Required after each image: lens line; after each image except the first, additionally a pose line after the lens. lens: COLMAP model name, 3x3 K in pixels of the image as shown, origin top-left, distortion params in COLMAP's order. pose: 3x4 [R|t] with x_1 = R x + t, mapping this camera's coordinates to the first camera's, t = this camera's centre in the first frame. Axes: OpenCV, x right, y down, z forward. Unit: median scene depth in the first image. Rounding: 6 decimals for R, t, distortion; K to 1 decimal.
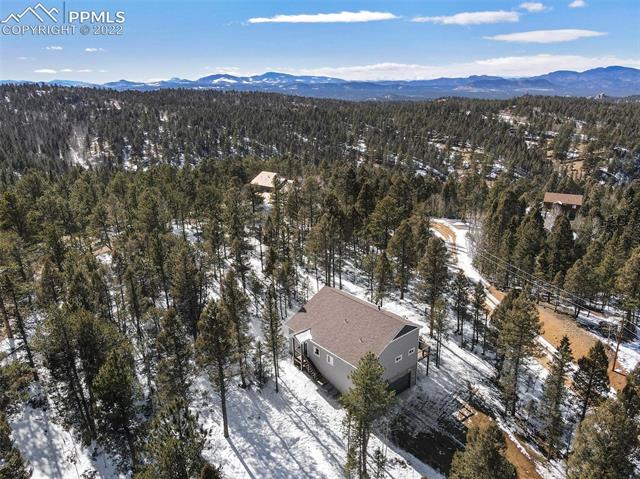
lens RADIAL K [[469.3, 0, 320.0], [0, 469.3, 239.5], [0, 0, 1]] dist [0.024696, 0.001483]
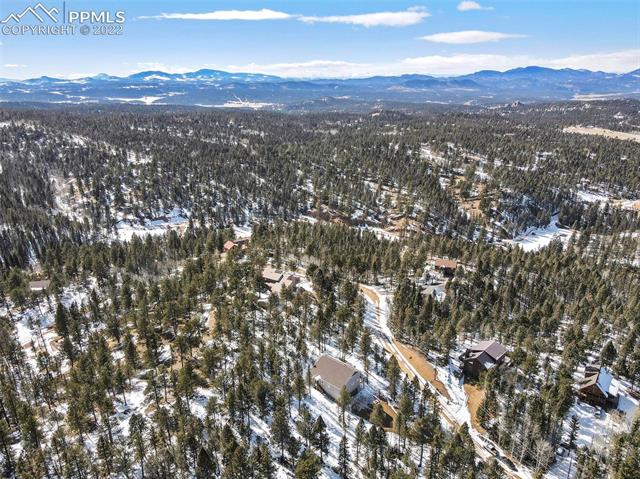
lens RADIAL K [[469.3, 0, 320.0], [0, 469.3, 239.5], [0, 0, 1]] dist [0.024696, 0.001483]
pose [[0.991824, -0.036655, 0.122235, -0.041810], [0.035870, 0.999319, 0.008614, -0.078544], [-0.122468, -0.004159, 0.992464, -0.216234]]
